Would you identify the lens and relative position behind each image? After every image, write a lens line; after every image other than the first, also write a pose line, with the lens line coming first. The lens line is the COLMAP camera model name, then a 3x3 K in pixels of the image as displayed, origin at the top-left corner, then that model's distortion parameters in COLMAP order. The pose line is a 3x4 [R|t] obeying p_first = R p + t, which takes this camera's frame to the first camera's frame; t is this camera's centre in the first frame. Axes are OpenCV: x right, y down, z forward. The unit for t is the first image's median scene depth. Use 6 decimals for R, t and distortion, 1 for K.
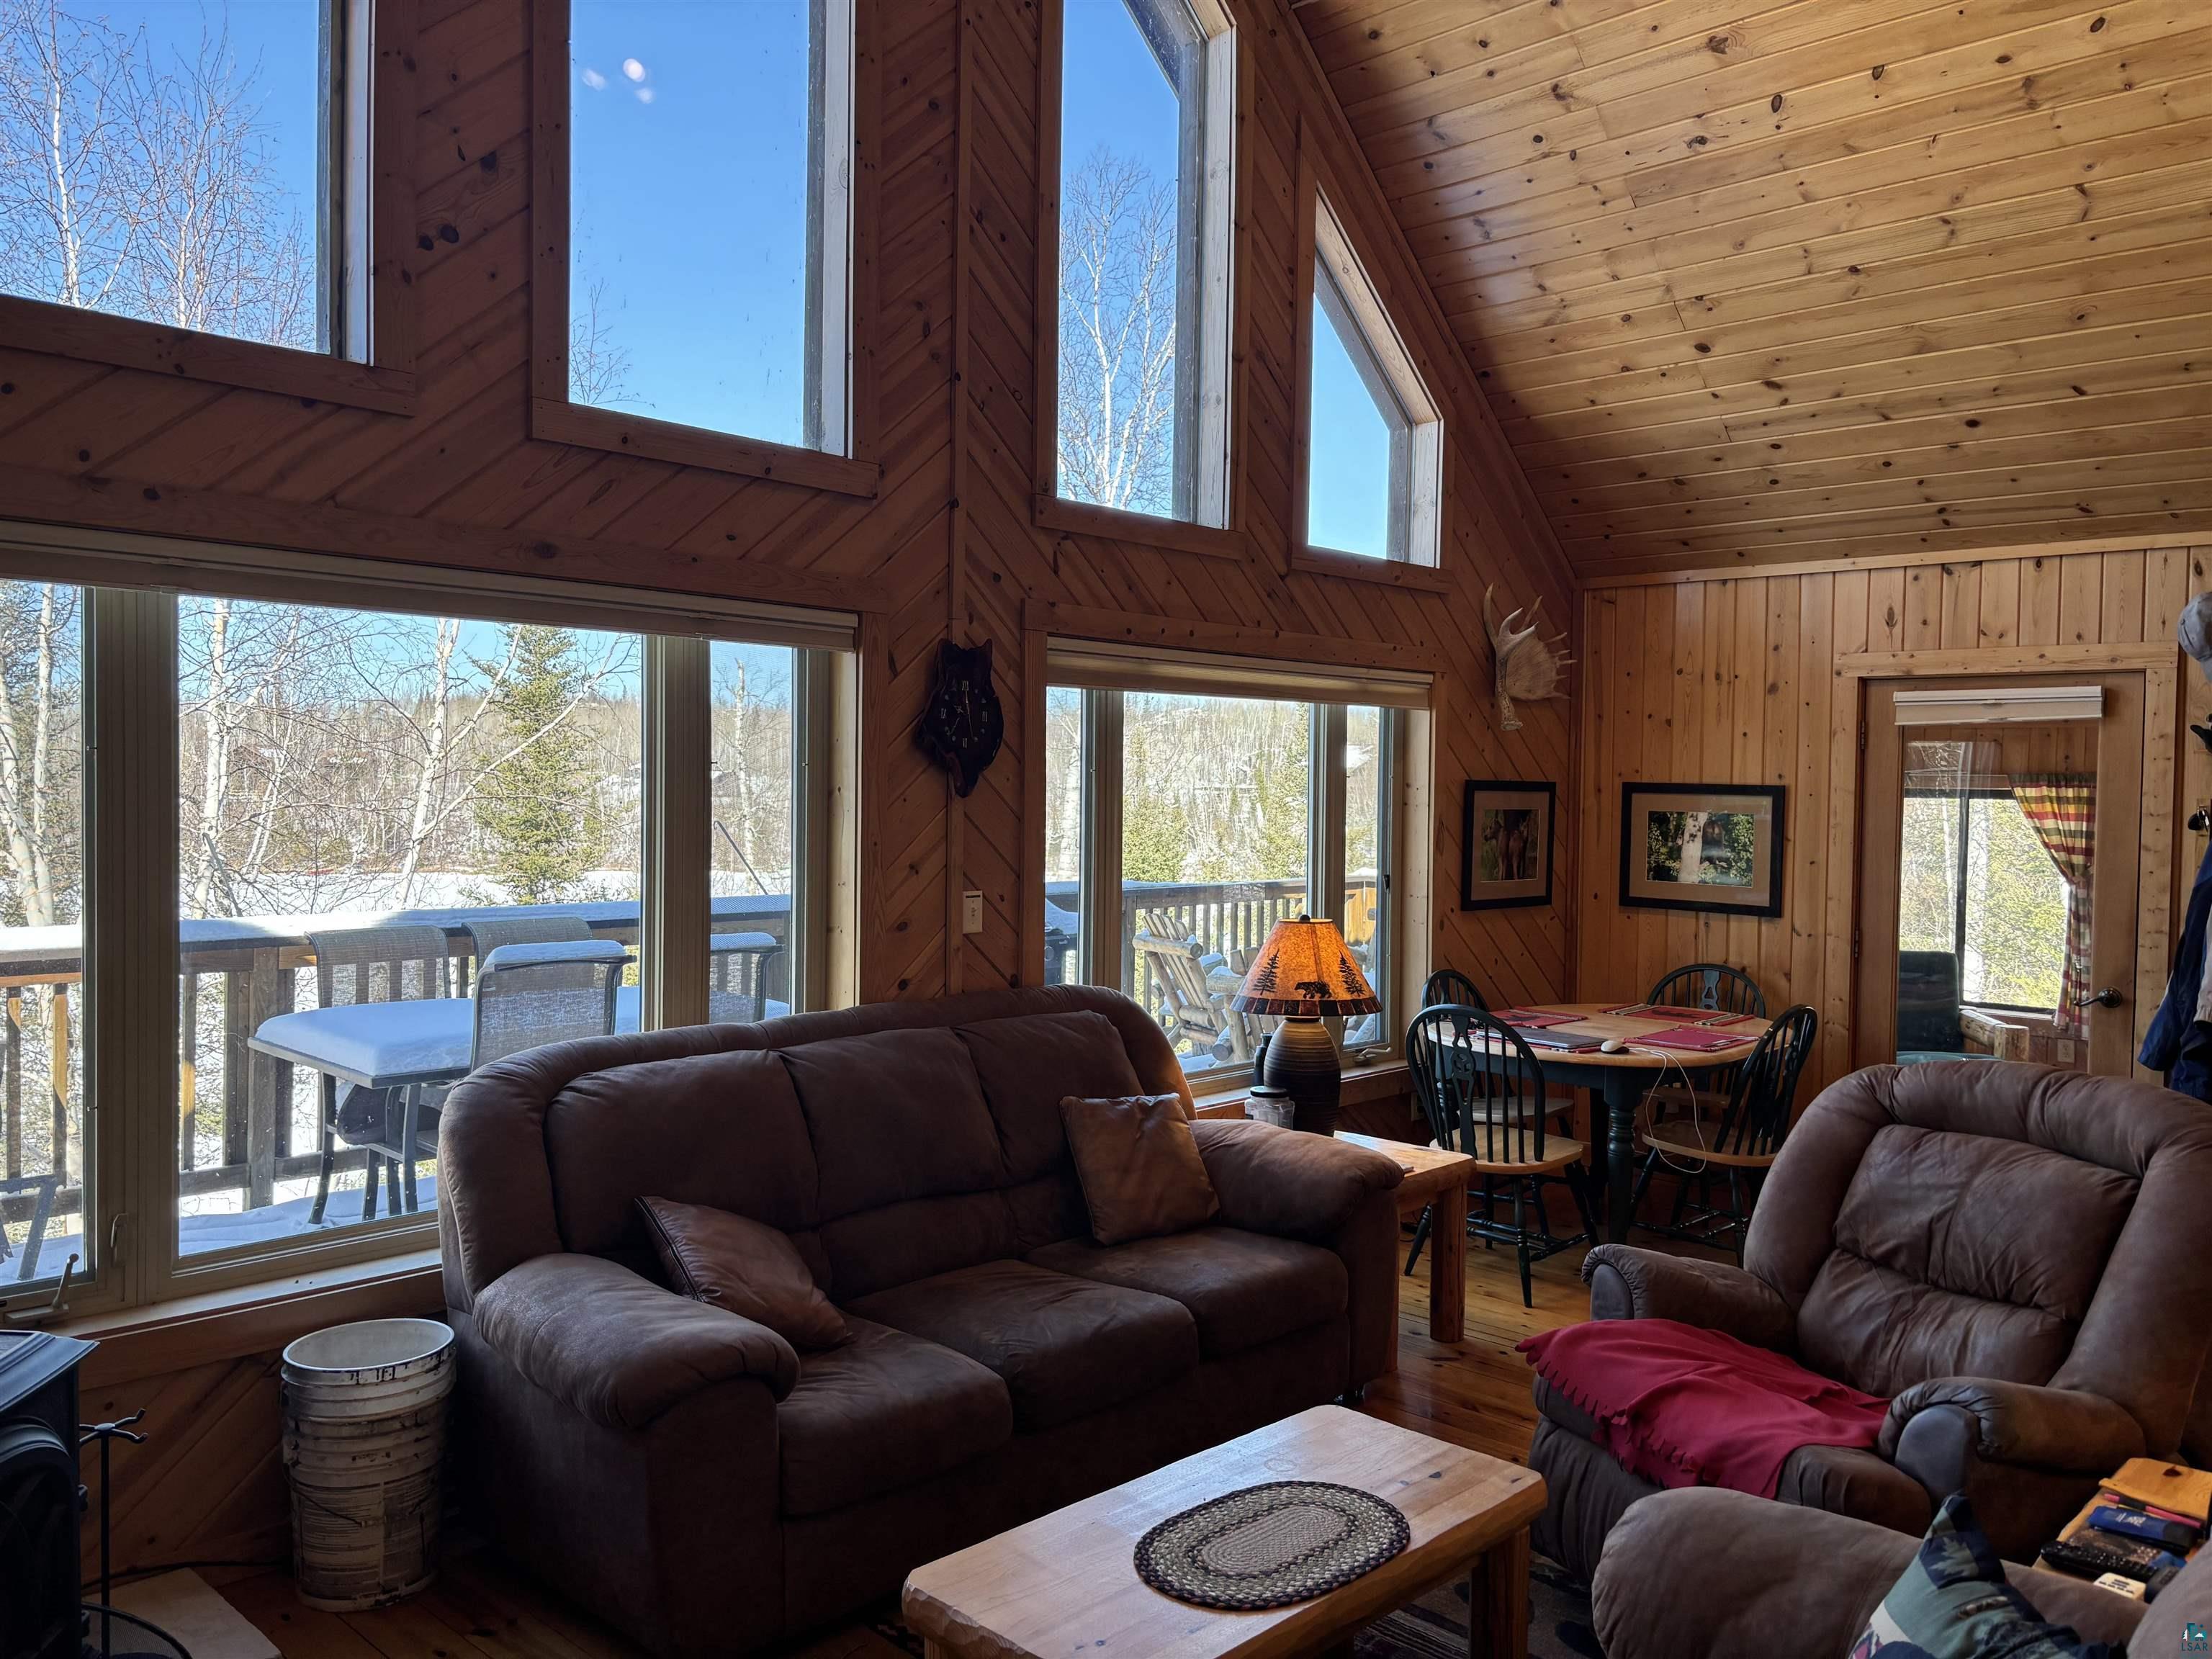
lens RADIAL K [[1676.8, 0, 1119.4], [0, 1676.8, 832.4], [0, 0, 1]] dist [0.055659, -0.066092]
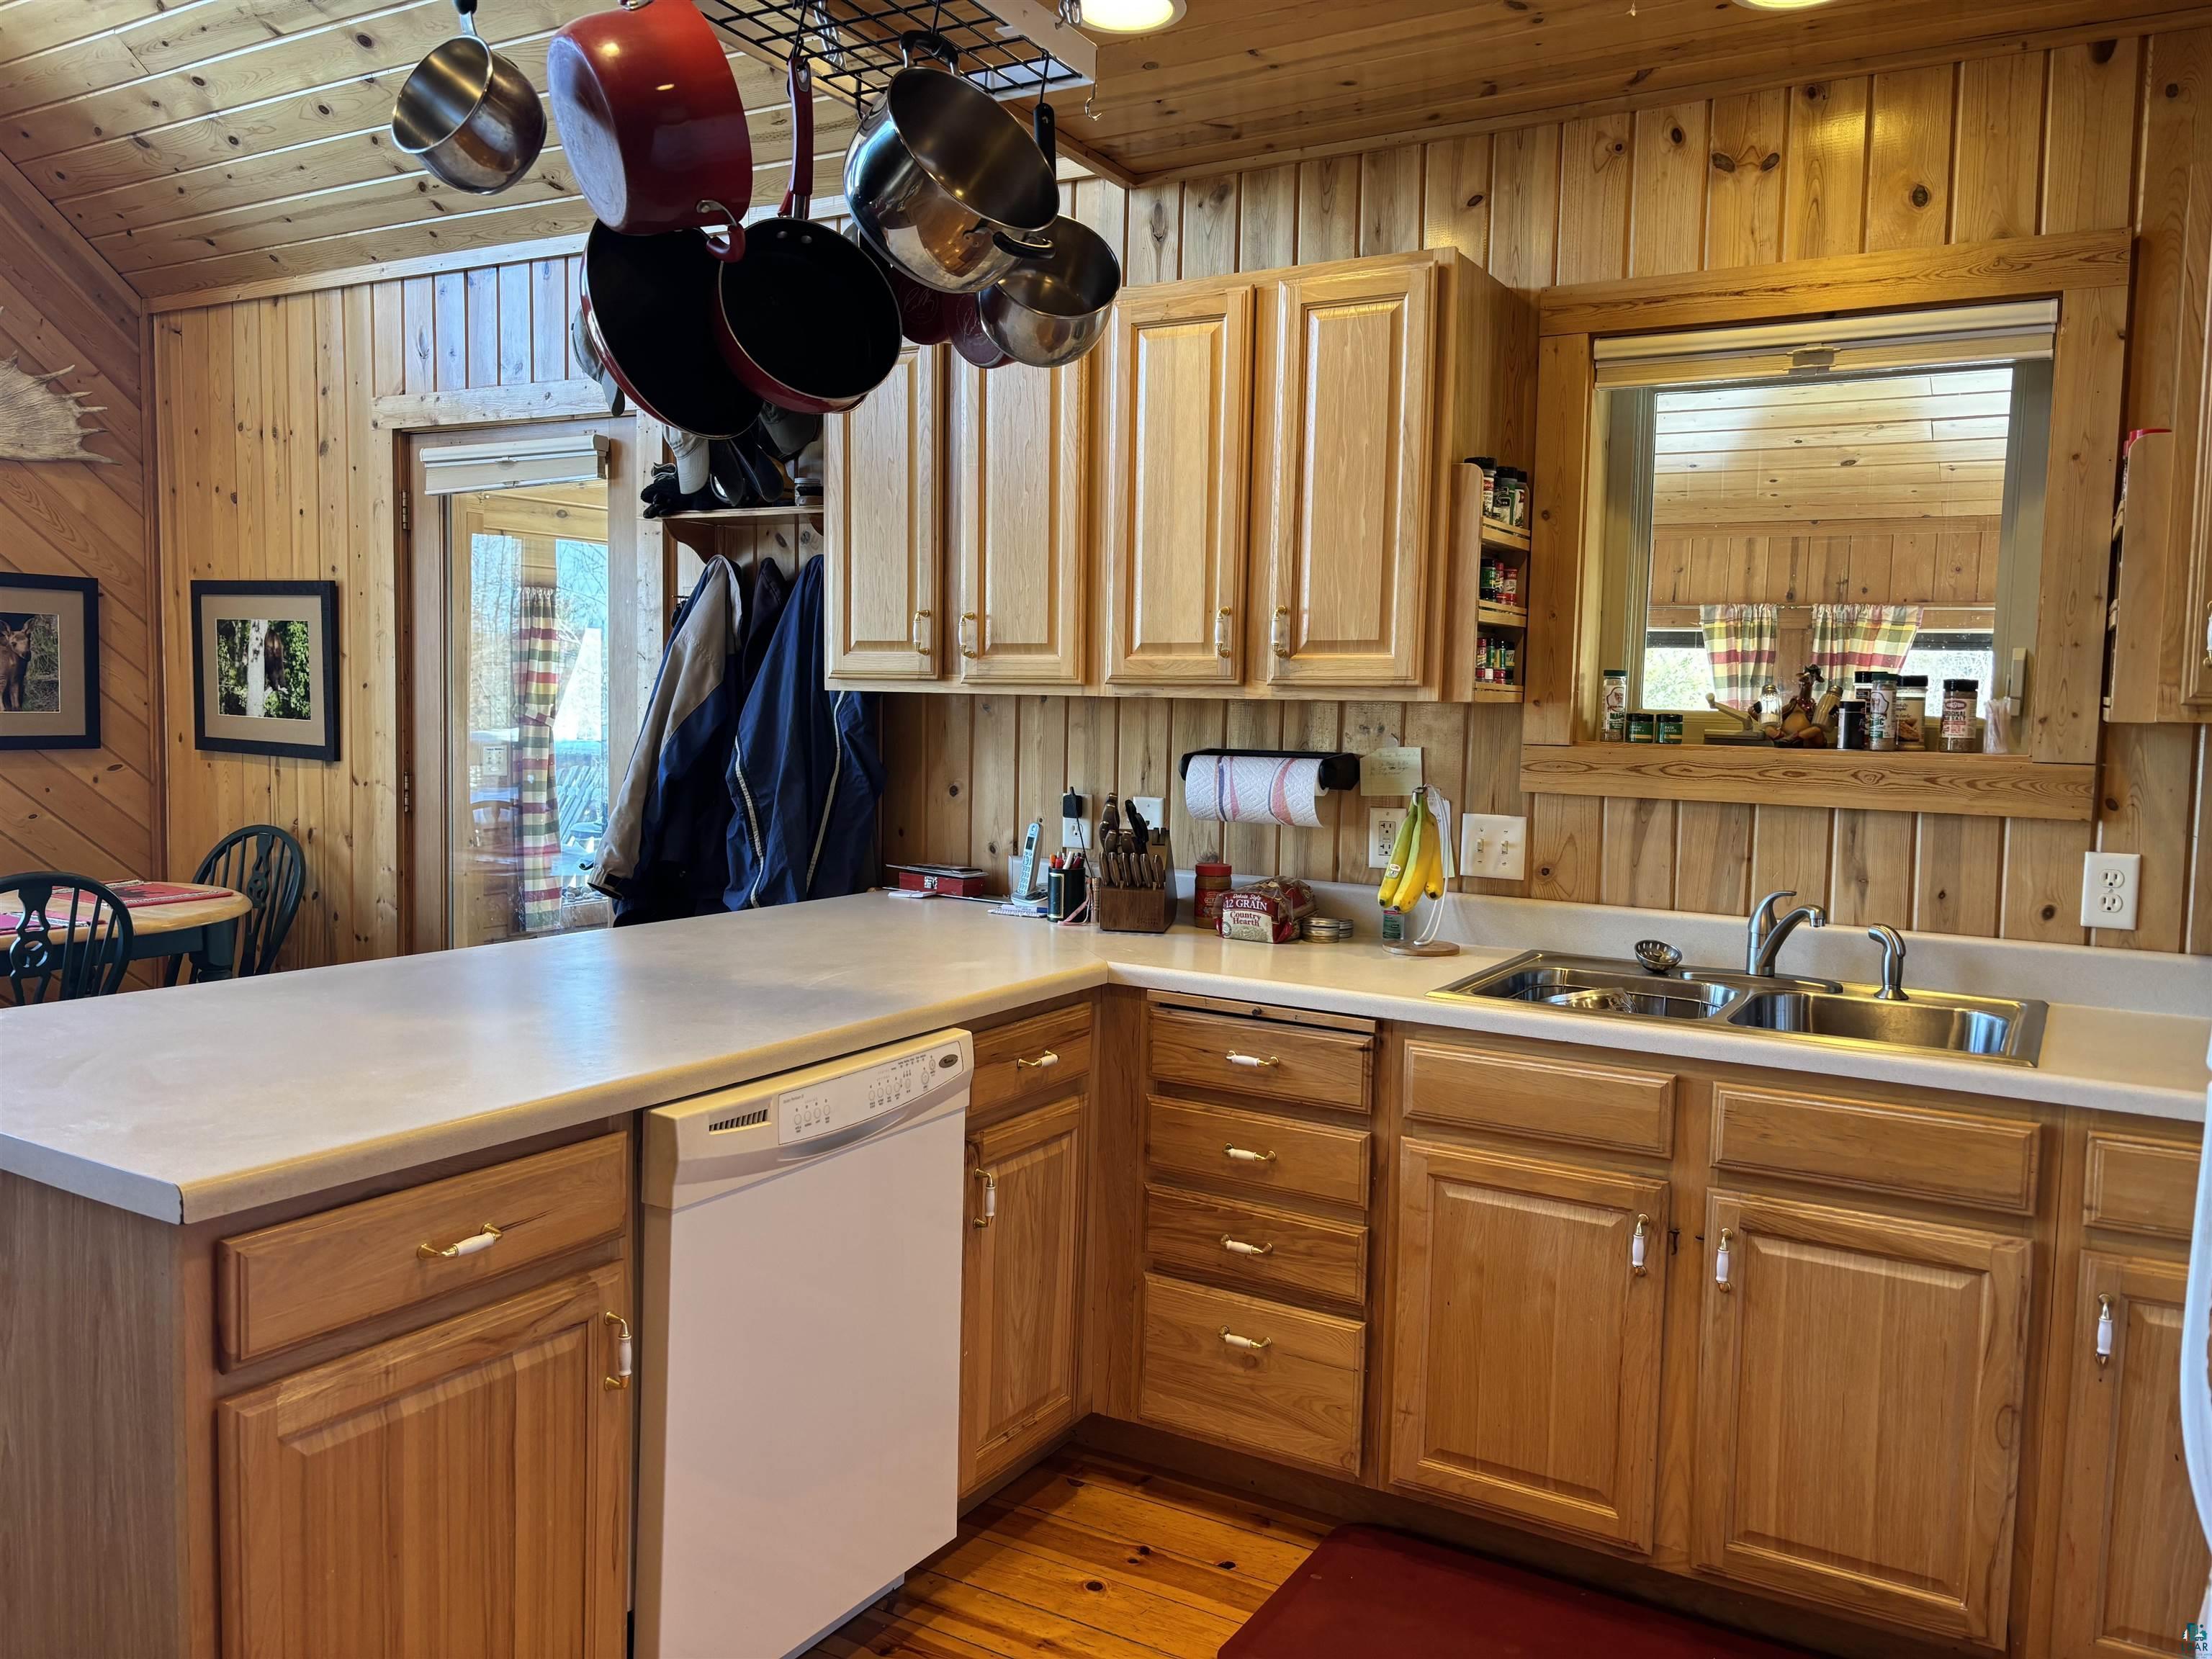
lens RADIAL K [[1676.8, 0, 1118.4], [0, 1676.8, 826.3], [0, 0, 1]] dist [0.055659, -0.066092]
pose [[0.974262, -0.009867, 0.225203, 0.564440], [-0.003005, 0.998384, 0.056746, 0.036335], [-0.225399, -0.055962, 0.972658, 0.202540]]
